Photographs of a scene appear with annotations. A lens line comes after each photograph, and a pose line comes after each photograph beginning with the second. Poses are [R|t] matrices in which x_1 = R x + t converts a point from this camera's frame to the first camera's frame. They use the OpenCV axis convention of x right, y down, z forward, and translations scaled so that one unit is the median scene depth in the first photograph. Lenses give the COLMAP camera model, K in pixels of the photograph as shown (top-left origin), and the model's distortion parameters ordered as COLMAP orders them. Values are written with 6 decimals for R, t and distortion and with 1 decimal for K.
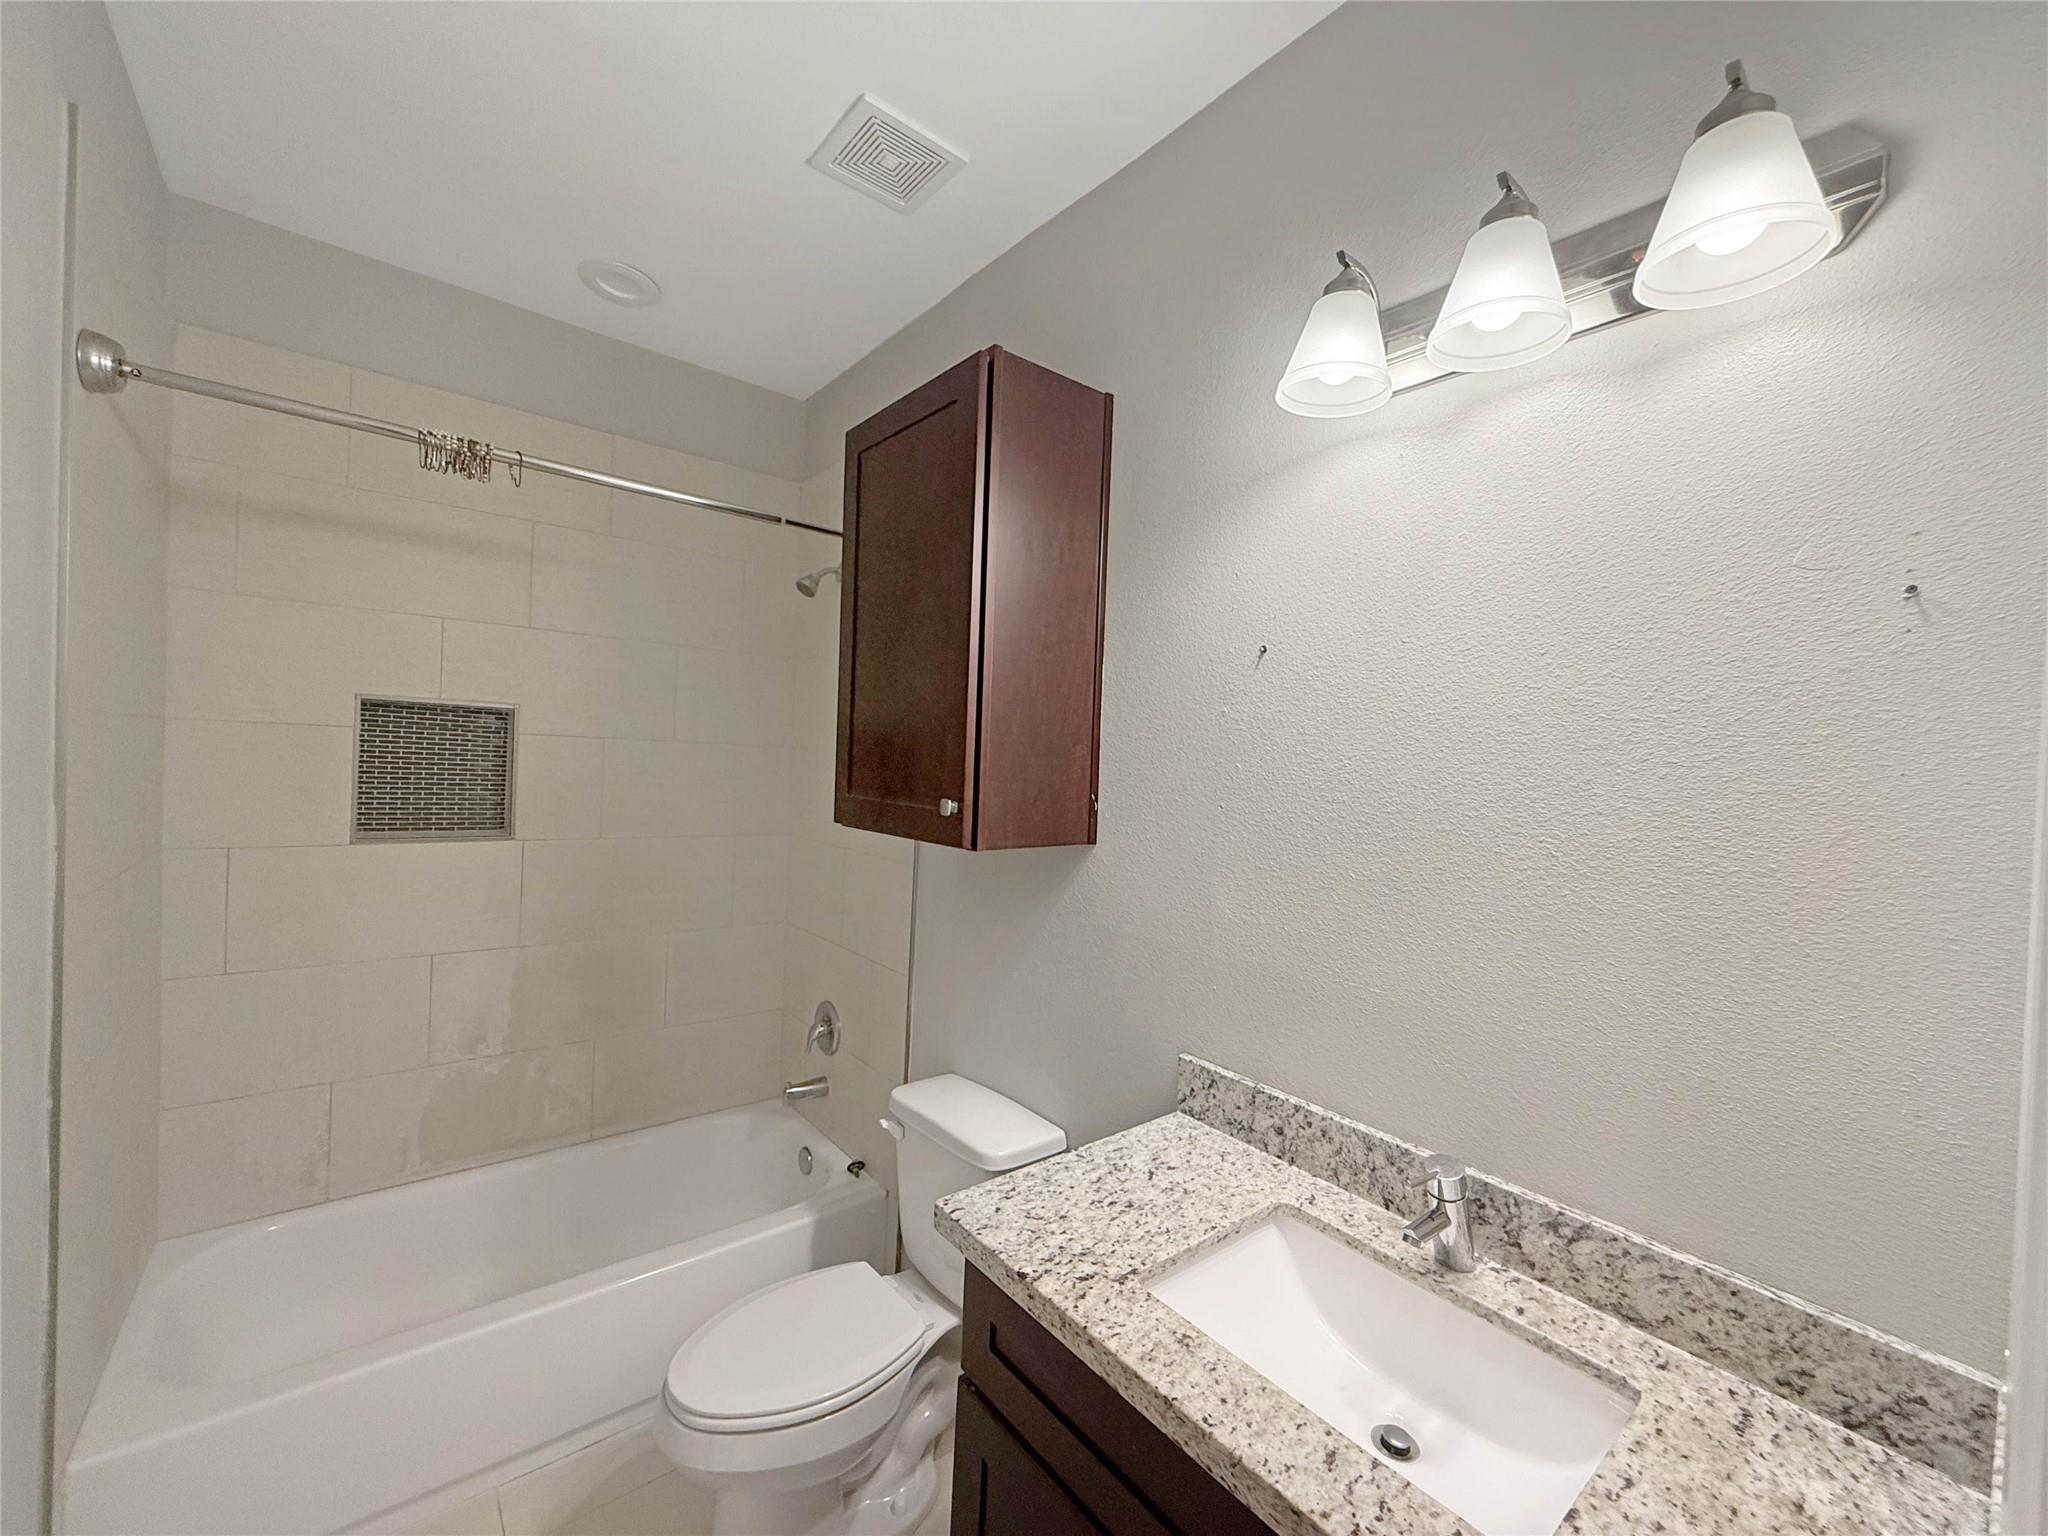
lens RADIAL K [[812.6, 0, 1019.2], [0, 812.6, 765.2], [0, 0, 1]] dist [-0.000291, -0.000407]
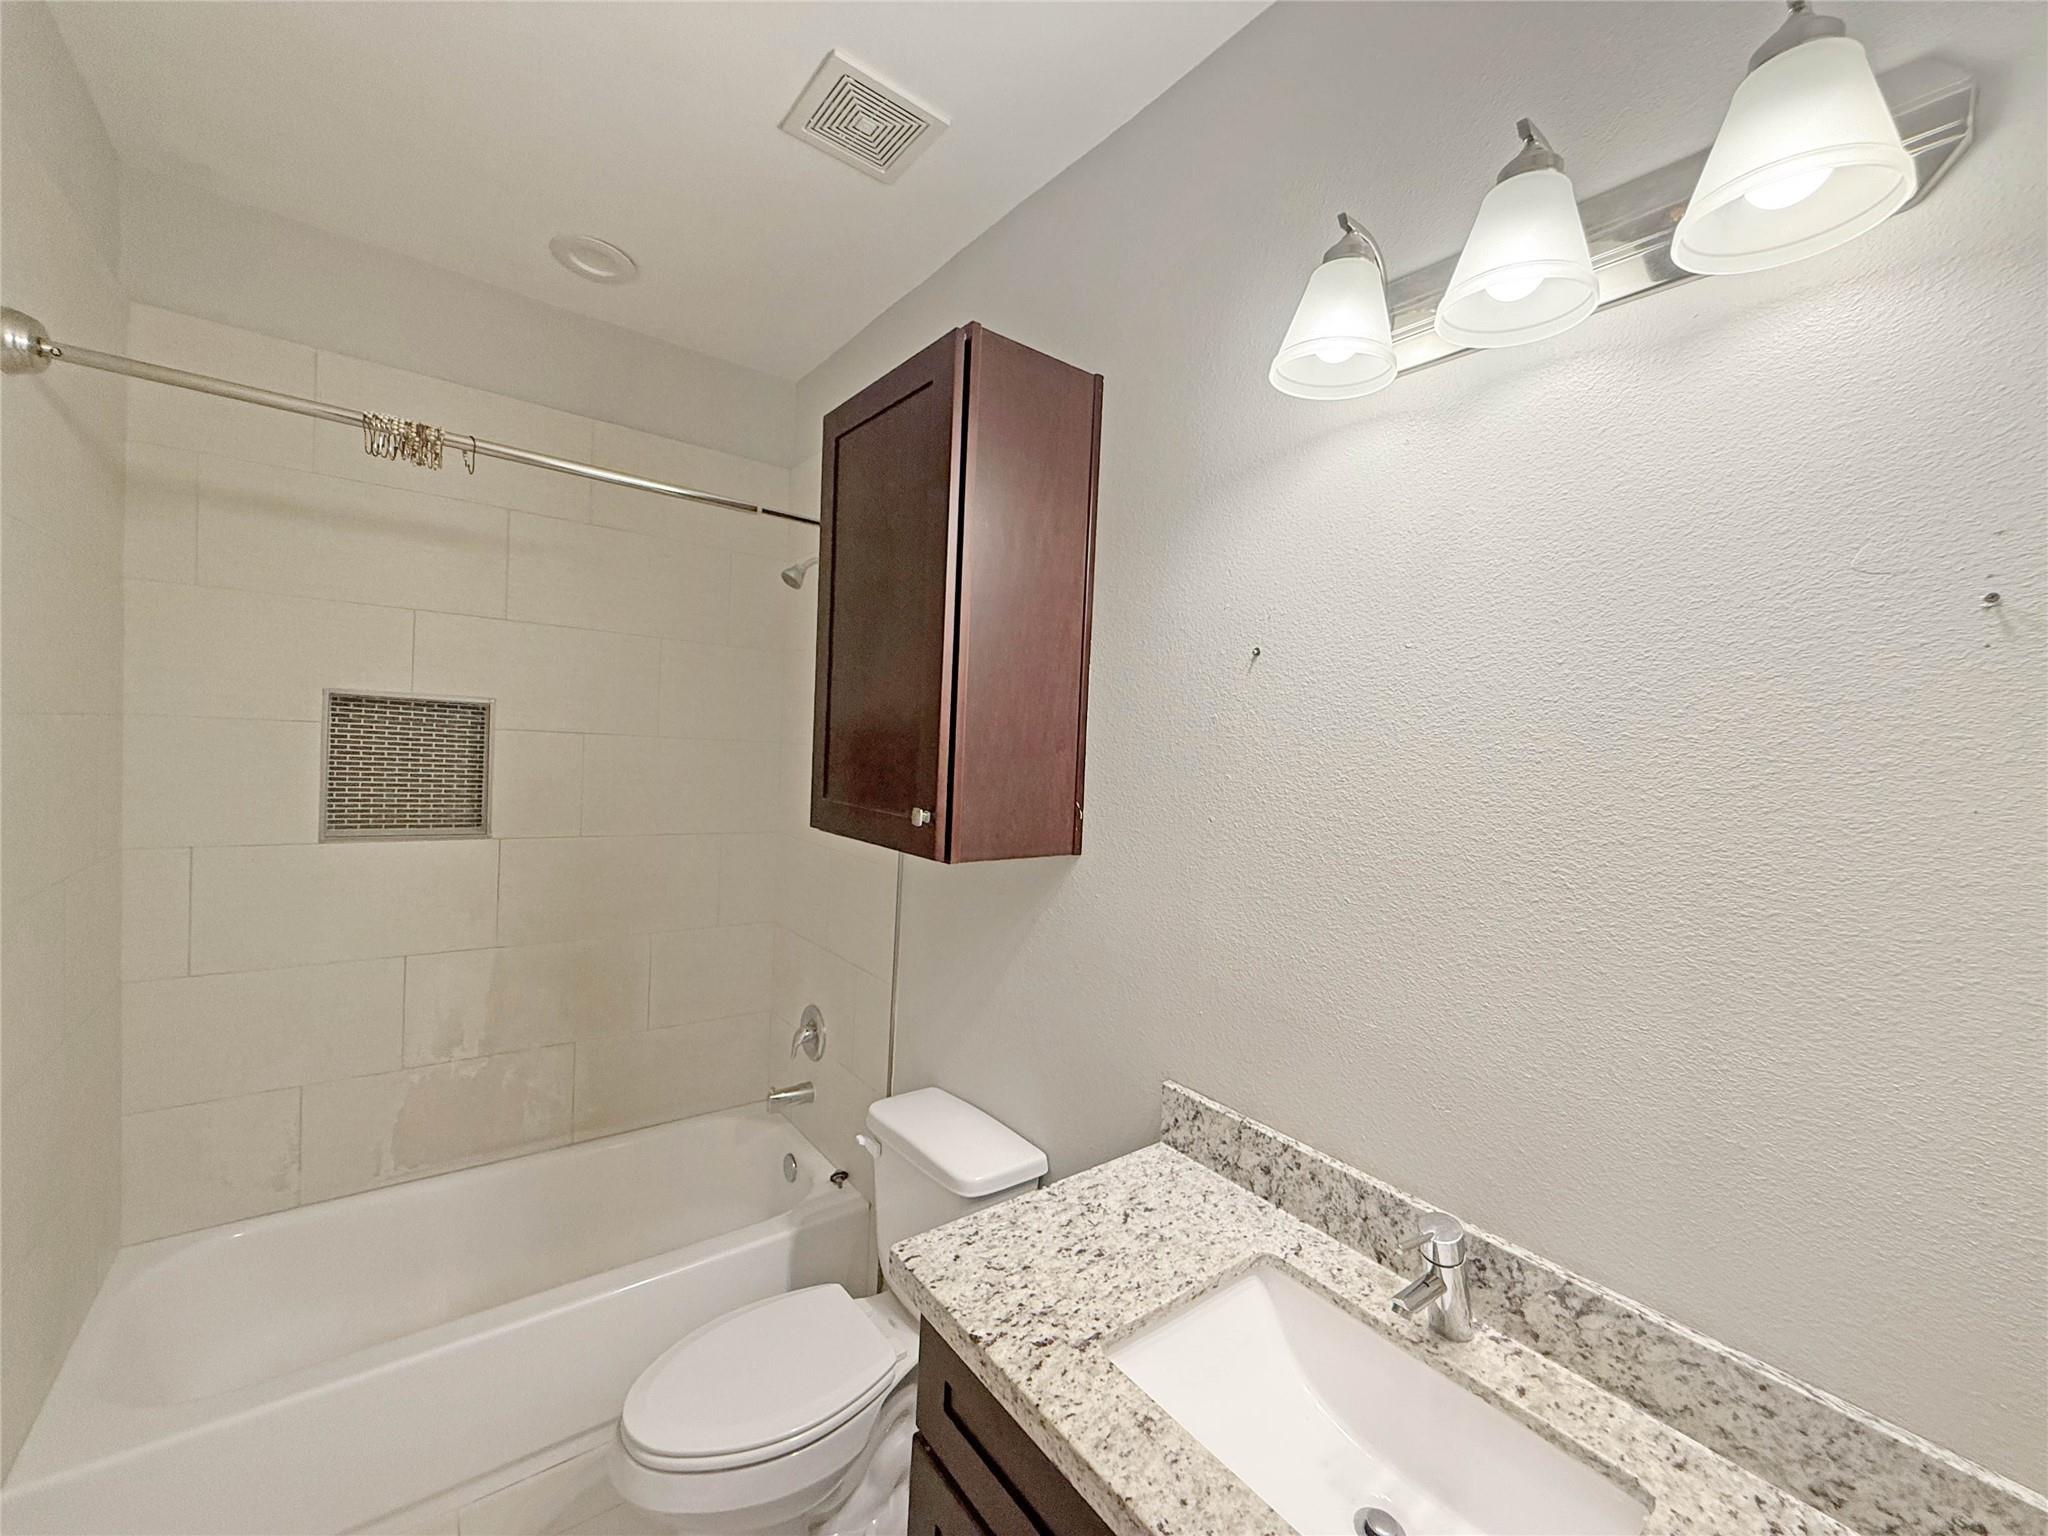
lens RADIAL K [[817.0, 0, 1015.8], [0, 817.0, 767.8], [0, 0, 1]] dist [-0.001176, 0.000091]
pose [[0.999822, 0.007807, -0.017187, 0.056272], [-0.007532, 0.999843, 0.016056, -0.030425], [0.017310, -0.015924, 0.999723, 0.080961]]
